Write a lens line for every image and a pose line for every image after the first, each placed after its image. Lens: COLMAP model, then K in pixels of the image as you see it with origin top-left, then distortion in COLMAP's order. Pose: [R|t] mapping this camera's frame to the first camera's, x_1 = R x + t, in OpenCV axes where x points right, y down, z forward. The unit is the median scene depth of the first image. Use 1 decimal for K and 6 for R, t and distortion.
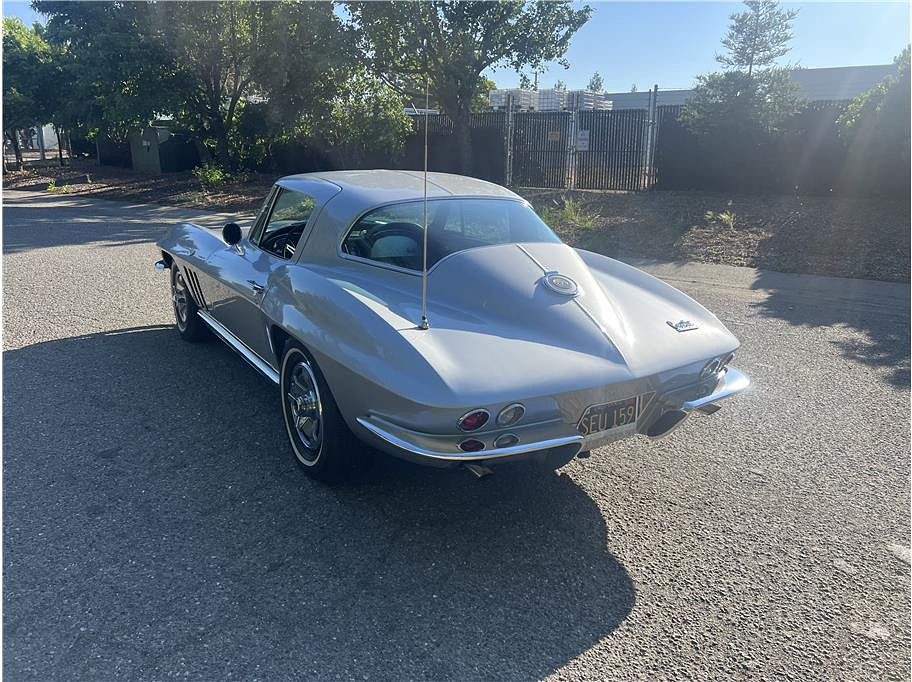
lens RADIAL K [[687.7, 0, 460.5], [0, 687.7, 337.5], [0, 0, 1]] dist [0.036265, -0.039213]
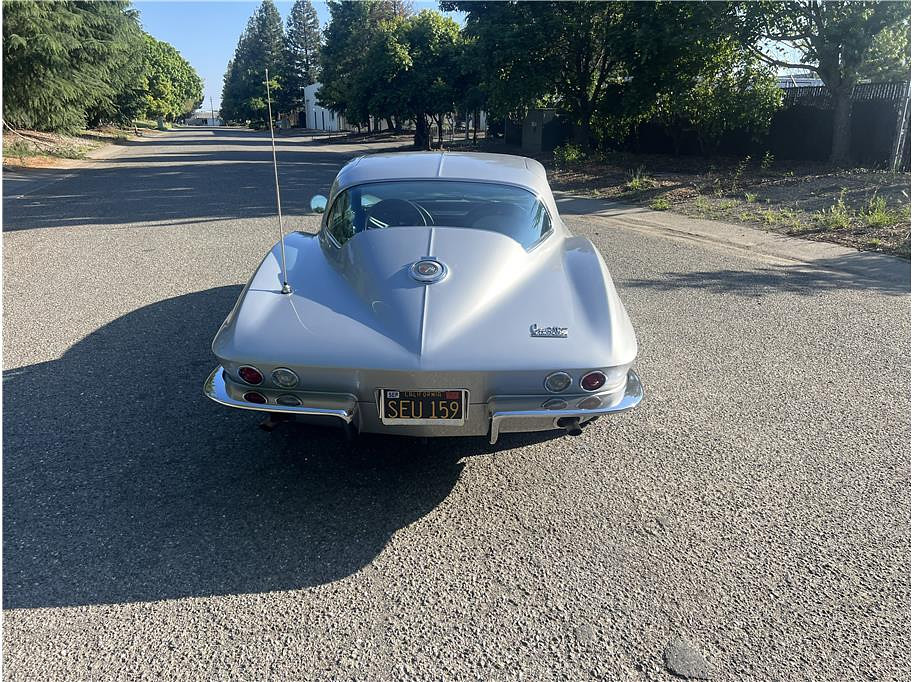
lens RADIAL K [[687.7, 0, 458.3], [0, 687.7, 345.3], [0, 0, 1]] dist [0.036265, -0.039213]
pose [[0.830255, 0.163505, -0.532863, 0.111870], [-0.142836, 0.986496, 0.080145, -0.008355], [0.538772, 0.009571, 0.842397, 0.028088]]
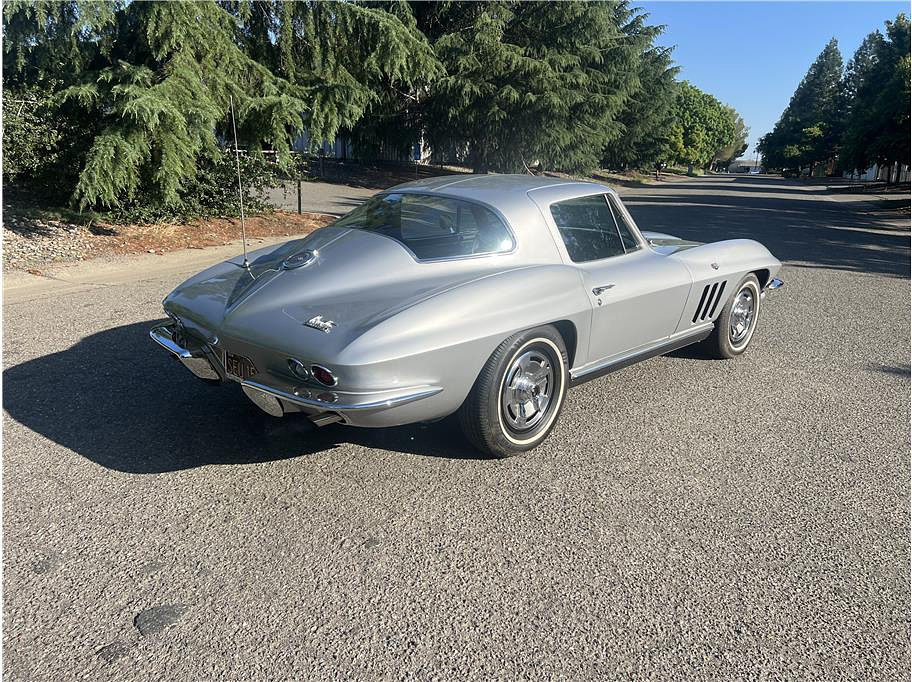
lens RADIAL K [[687.7, 0, 457.4], [0, 687.7, 333.7], [0, 0, 1]] dist [0.036265, -0.039213]
pose [[0.235373, 0.228745, -0.944603, 0.202922], [-0.279731, 0.946727, 0.159557, -0.033236], [0.930779, 0.226679, 0.286821, 0.144098]]
